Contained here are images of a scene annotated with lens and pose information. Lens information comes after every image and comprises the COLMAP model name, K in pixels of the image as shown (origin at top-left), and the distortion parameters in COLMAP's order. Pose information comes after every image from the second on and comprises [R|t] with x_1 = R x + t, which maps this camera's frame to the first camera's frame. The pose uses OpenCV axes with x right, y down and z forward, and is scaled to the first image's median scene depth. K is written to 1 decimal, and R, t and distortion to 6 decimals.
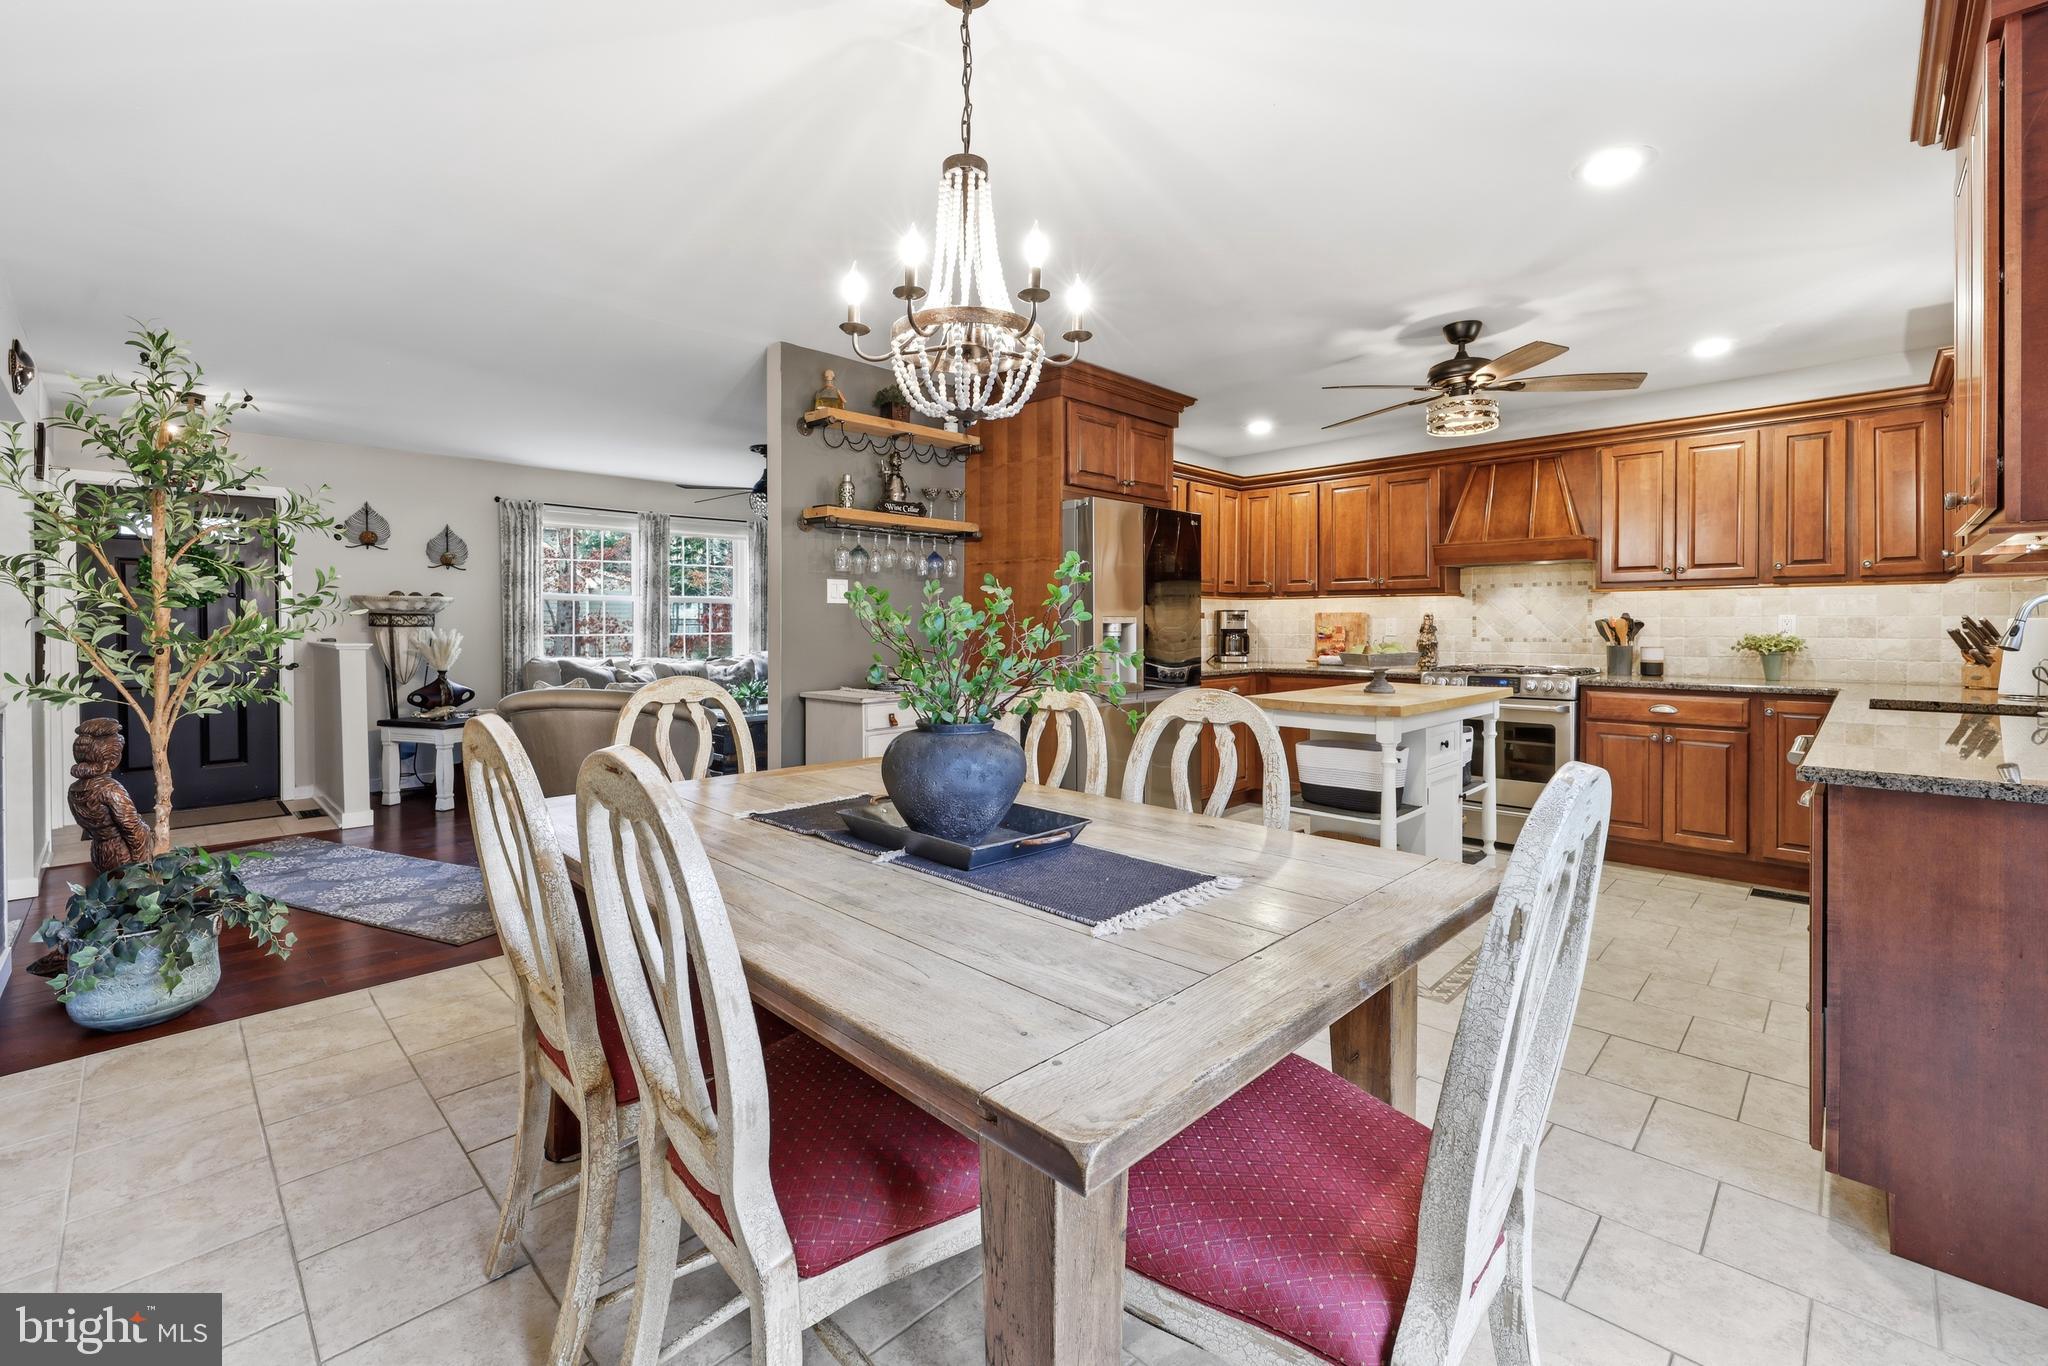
lens RADIAL K [[881.0, 0, 1046.6], [0, 881.0, 635.1], [0, 0, 1]] dist [-0.001272, 0.001152]
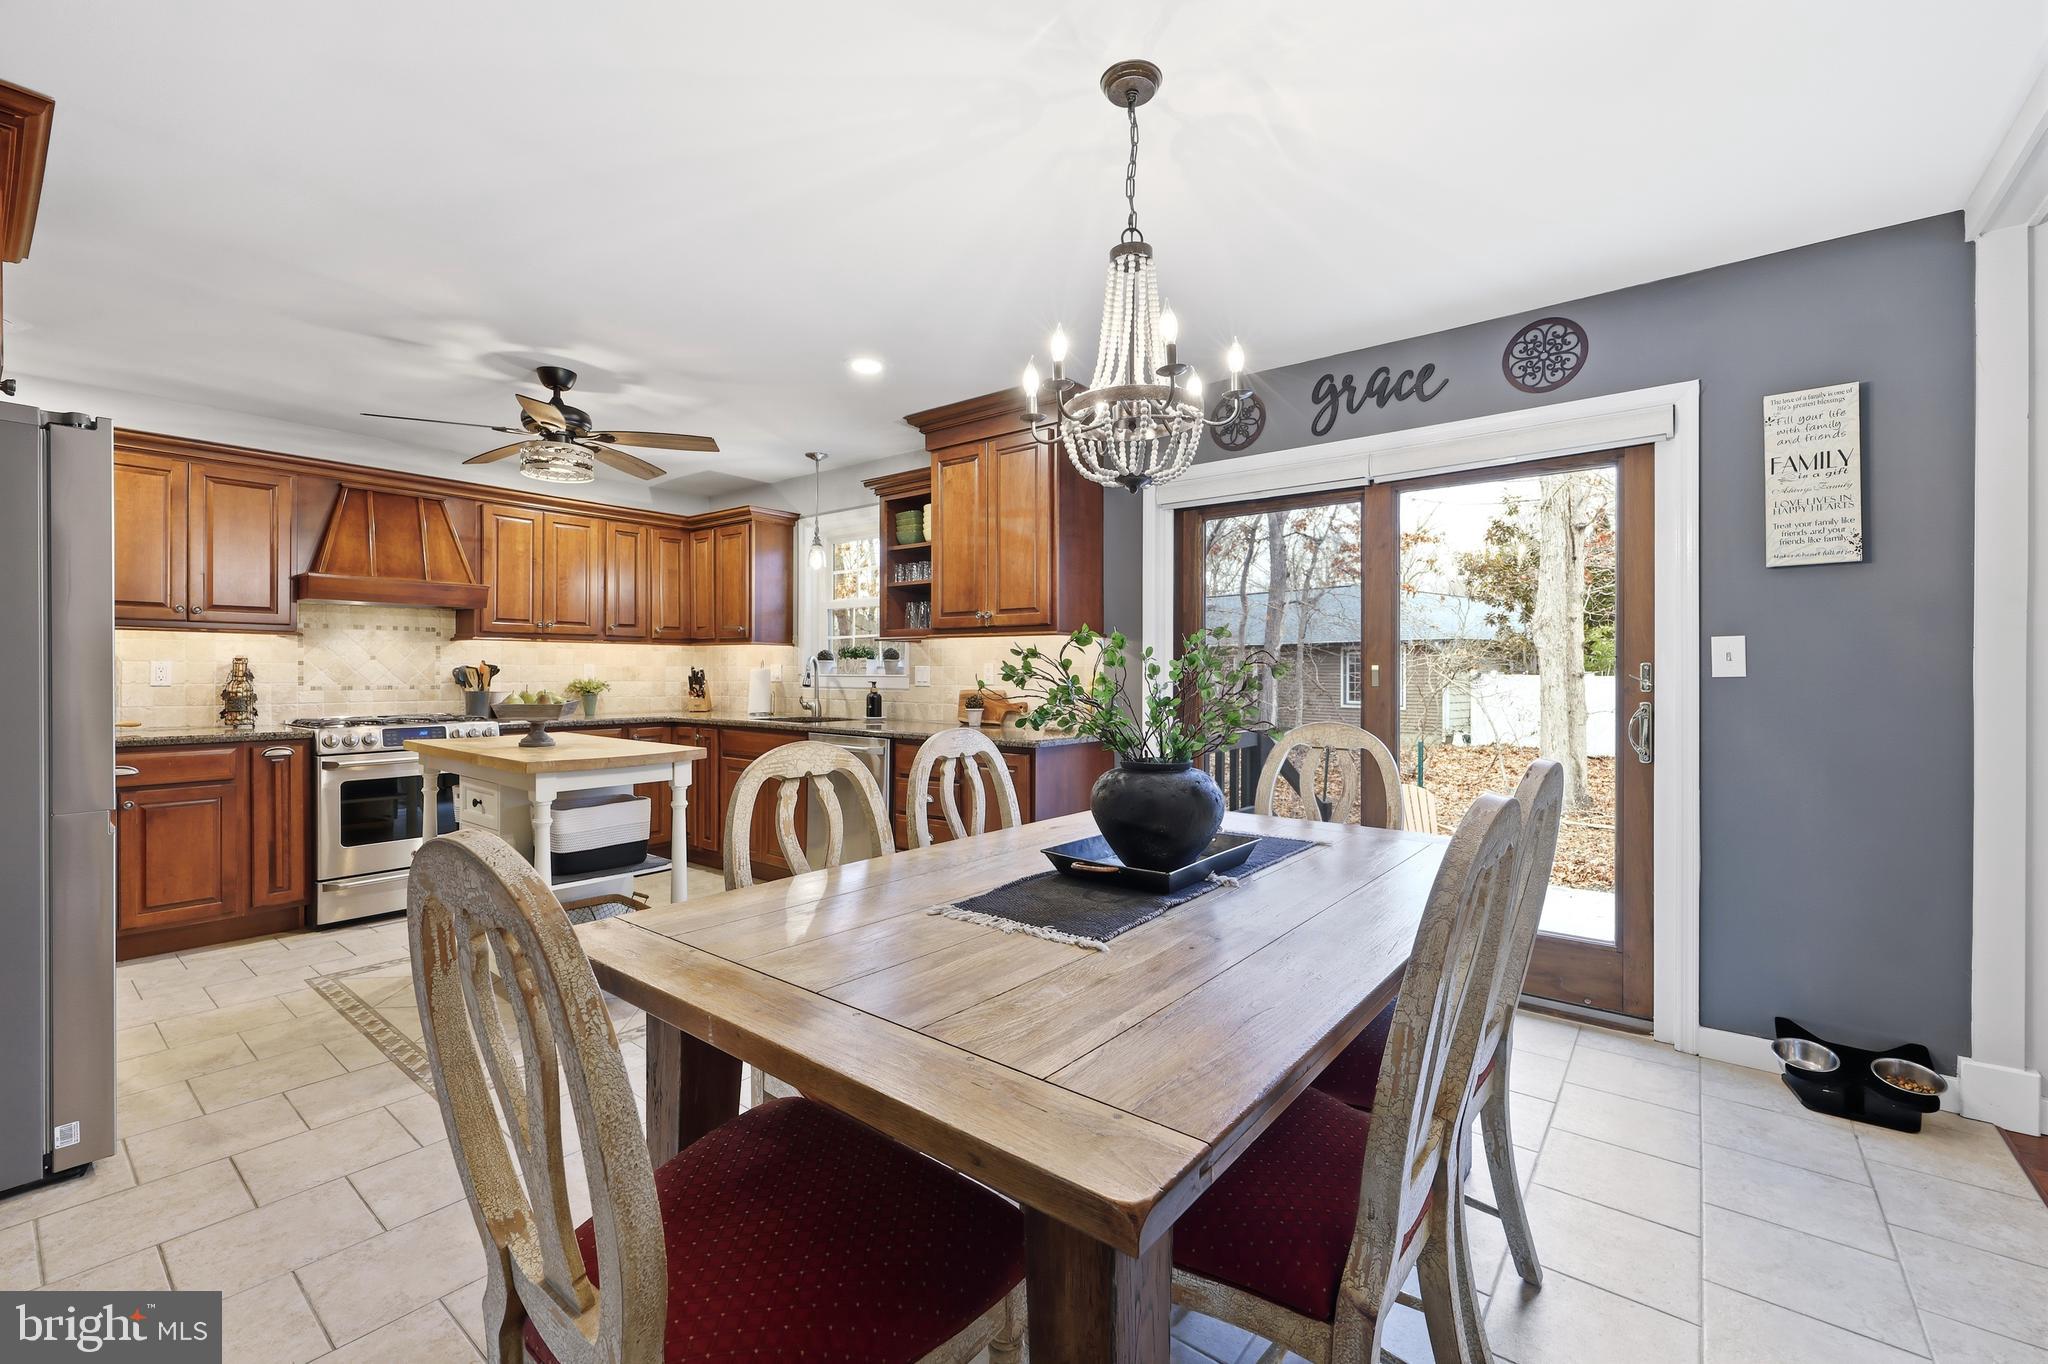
lens RADIAL K [[834.9, 0, 1028.4], [0, 834.9, 674.1], [0, 0, 1]] dist [-0.001314, 0.000194]
pose [[-0.087771, -0.001202, 0.996140, -0.423071], [0.008367, 0.999963, 0.001944, -0.005582], [-0.996106, 0.008505, -0.087758, 0.453812]]
